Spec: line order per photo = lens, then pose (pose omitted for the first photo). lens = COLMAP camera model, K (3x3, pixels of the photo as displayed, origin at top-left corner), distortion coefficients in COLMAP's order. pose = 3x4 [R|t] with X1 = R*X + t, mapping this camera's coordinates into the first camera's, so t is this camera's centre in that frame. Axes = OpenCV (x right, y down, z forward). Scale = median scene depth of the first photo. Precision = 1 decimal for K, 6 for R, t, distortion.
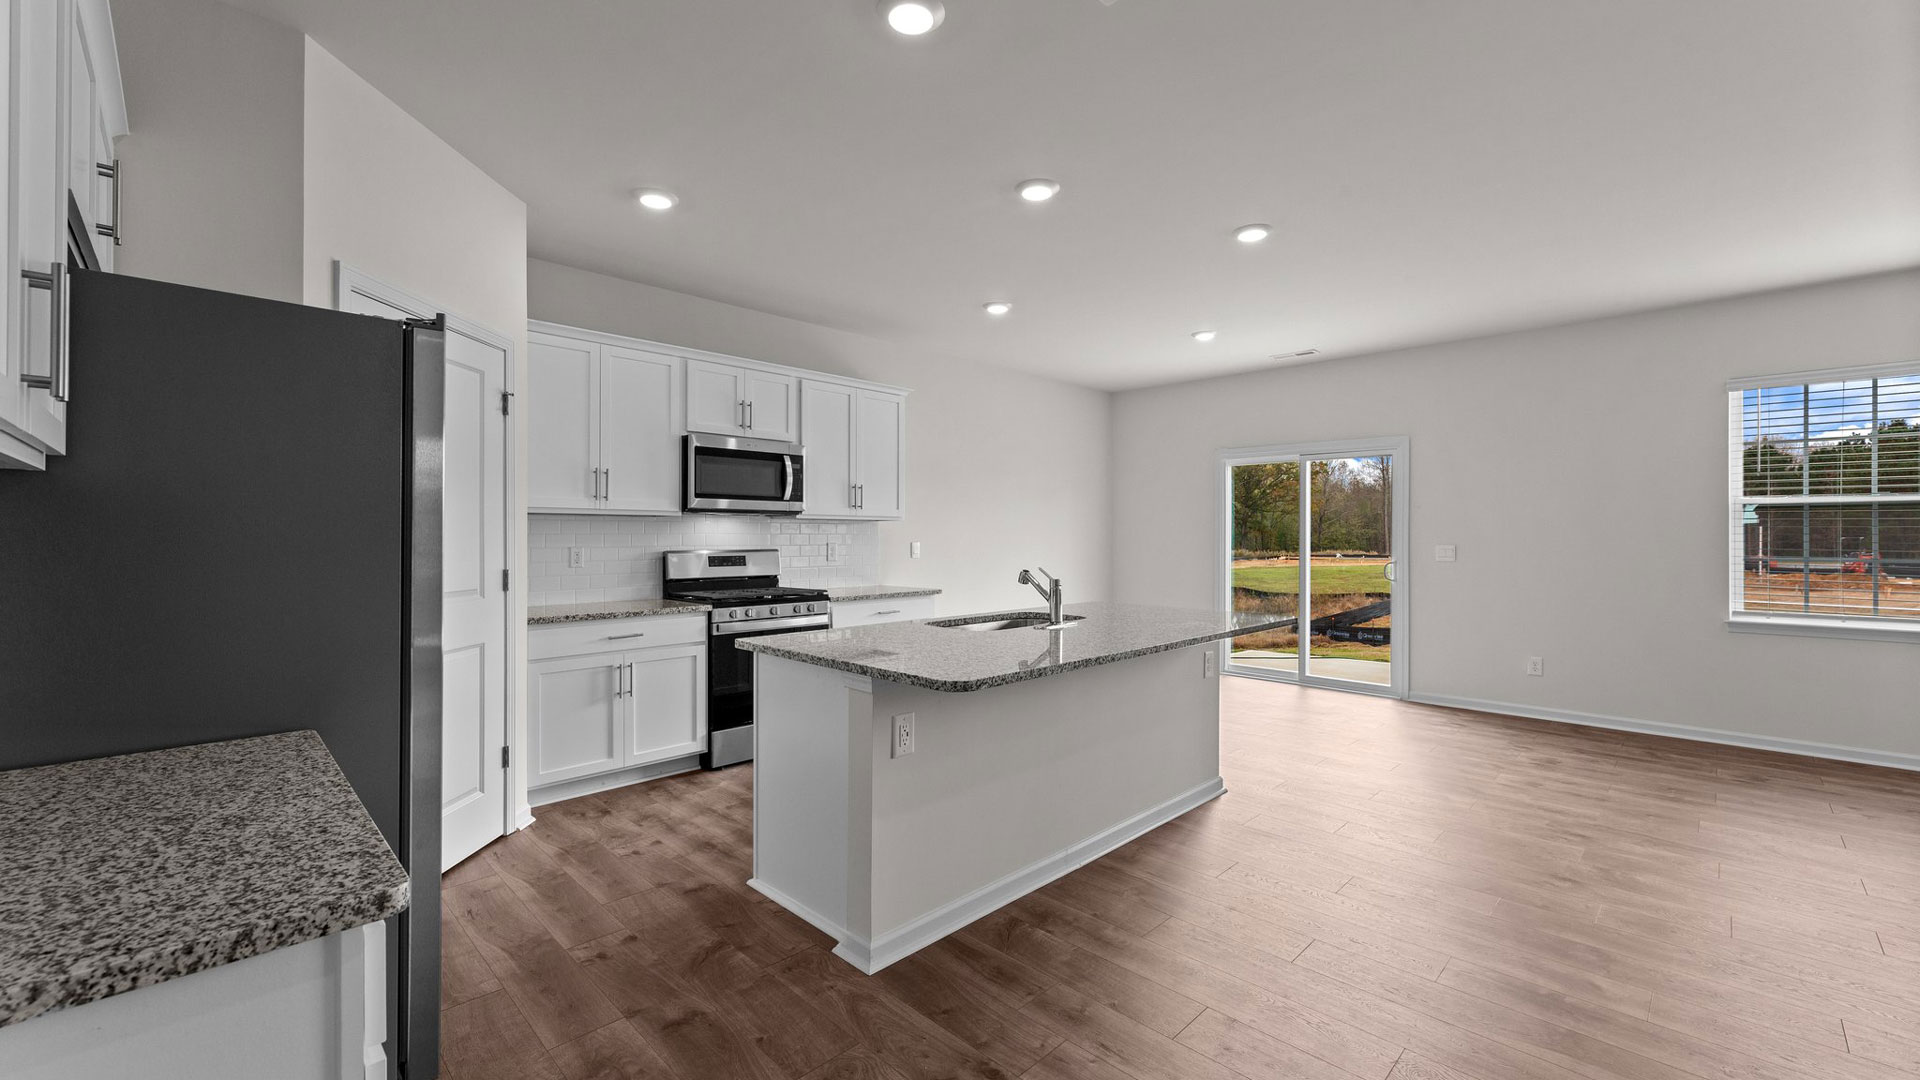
lens RADIAL K [[756.9, 0, 960.0], [0, 756.9, 540.0], [0, 0, 1]] dist [0.055217, -0.044031]
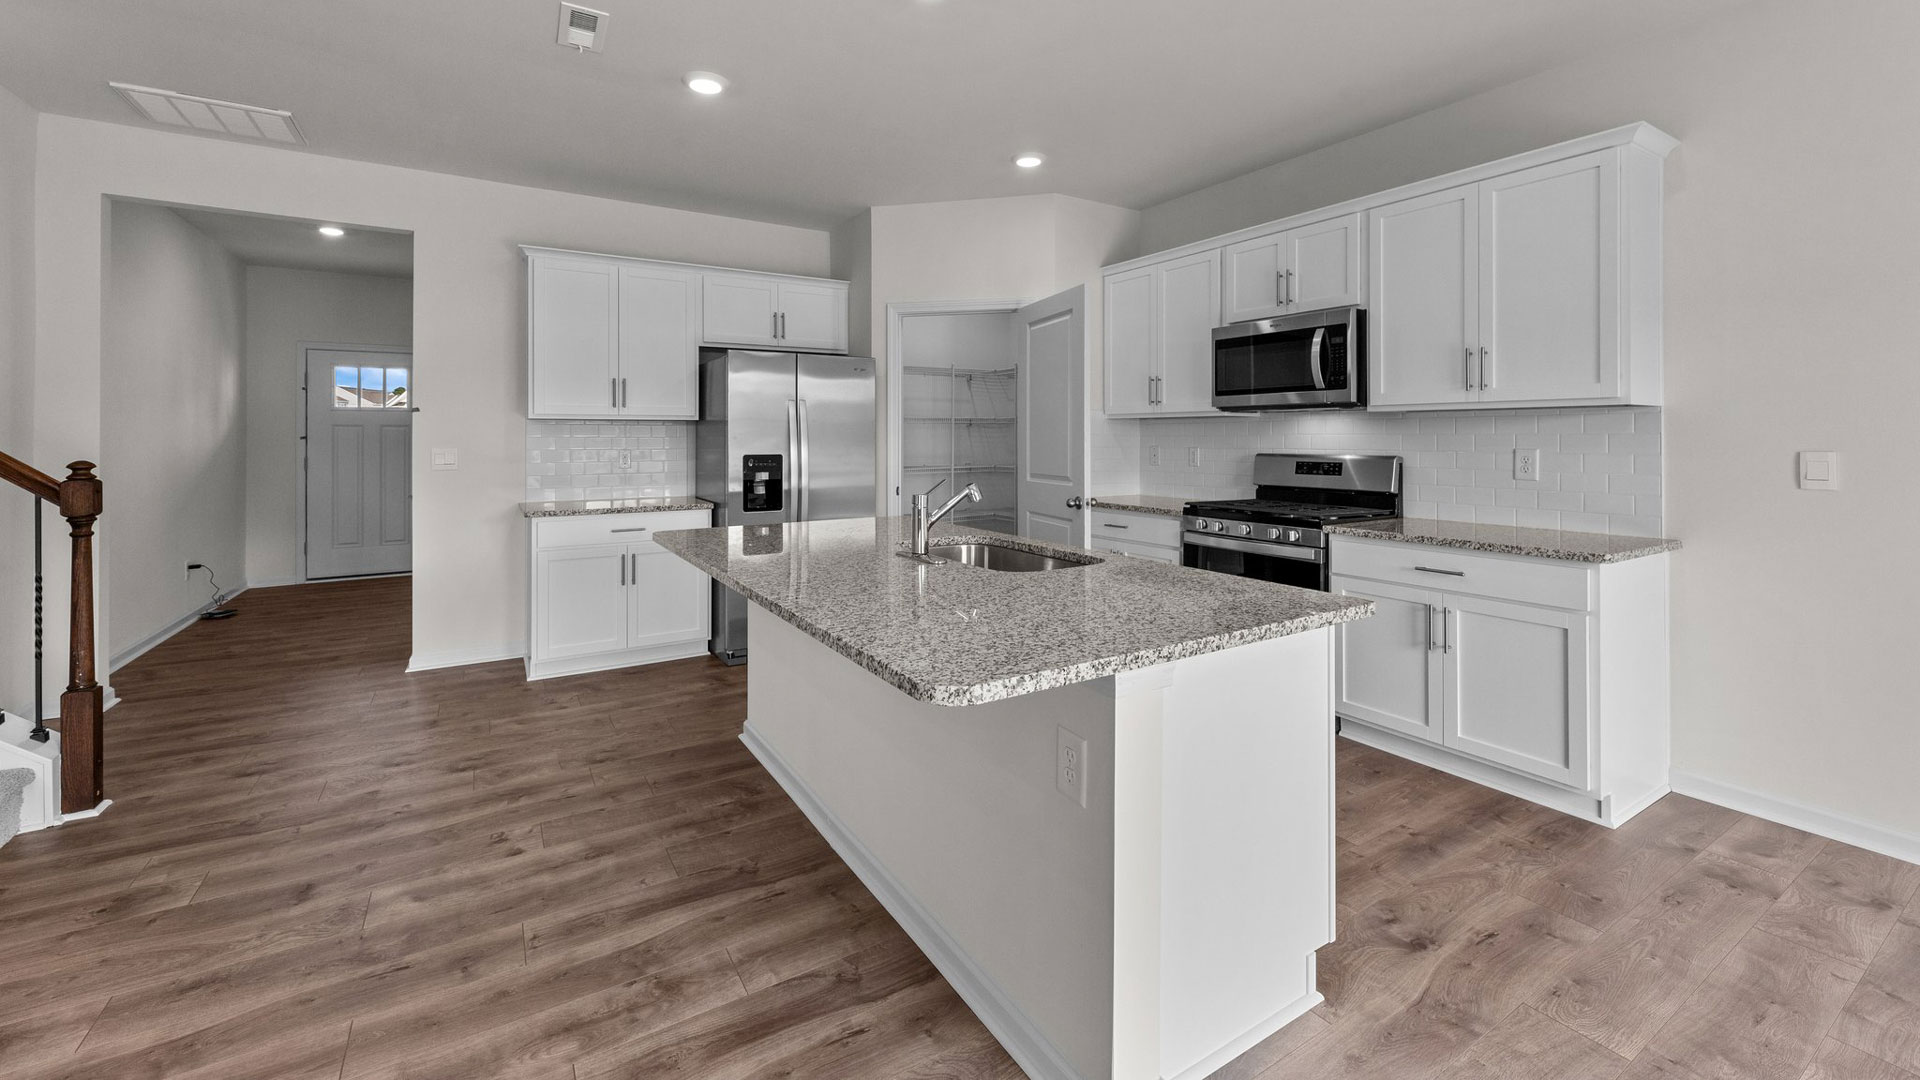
lens RADIAL K [[781.9, 0, 956.0], [0, 781.9, 432.6], [0, 0, 1]] dist [0.000473, 0.000018]
pose [[-0.233854, -0.002228, -0.972269, 0.617677], [-0.000799, 0.999997, -0.002099, -0.008418], [0.972271, 0.000286, -0.233856, 0.870642]]
